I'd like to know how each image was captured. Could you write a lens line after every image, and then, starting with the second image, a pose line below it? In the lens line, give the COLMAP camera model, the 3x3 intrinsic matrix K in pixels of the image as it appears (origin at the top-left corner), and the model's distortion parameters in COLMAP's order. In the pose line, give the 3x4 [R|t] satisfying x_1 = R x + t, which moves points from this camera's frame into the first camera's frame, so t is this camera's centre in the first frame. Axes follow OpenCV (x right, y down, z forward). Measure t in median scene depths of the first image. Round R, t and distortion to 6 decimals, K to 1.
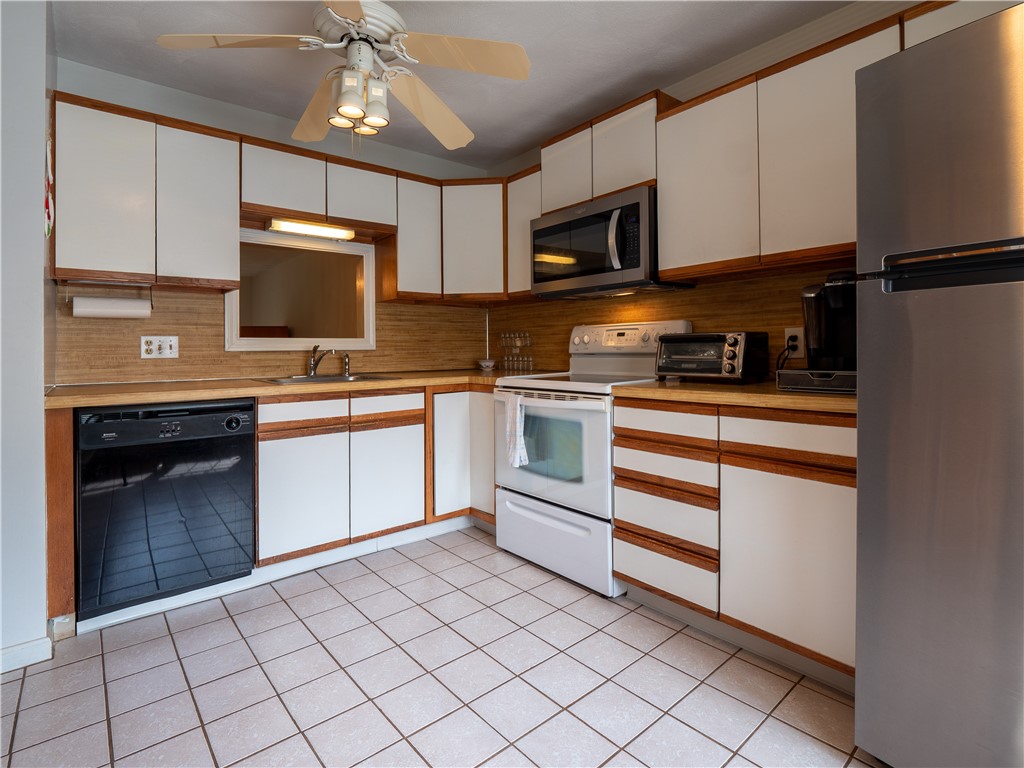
lens RADIAL K [[513.4, 0, 507.2], [0, 513.4, 356.2], [0, 0, 1]] dist [0.000144, -0.000490]
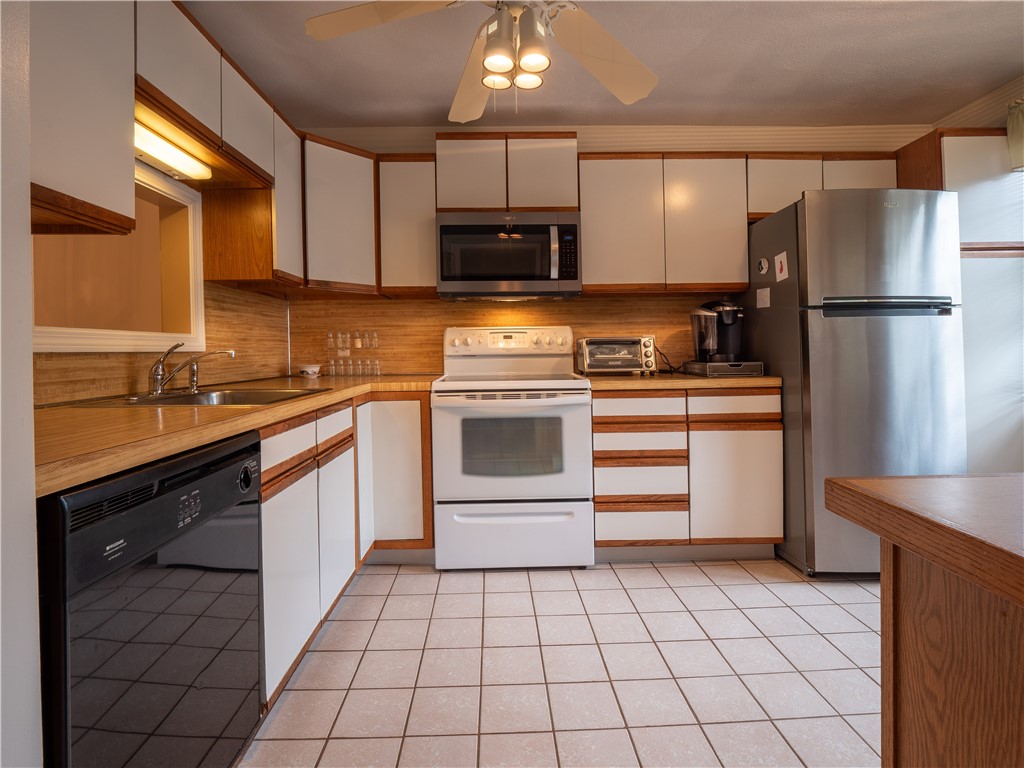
lens RADIAL K [[513.4, 0, 507.2], [0, 513.4, 356.2], [0, 0, 1]] dist [0.000144, -0.000490]
pose [[0.619191, -0.005620, 0.785220, -0.772625], [0.015669, 0.999864, -0.005200, 0.004295], [-0.785084, 0.015523, 0.619194, 0.409029]]
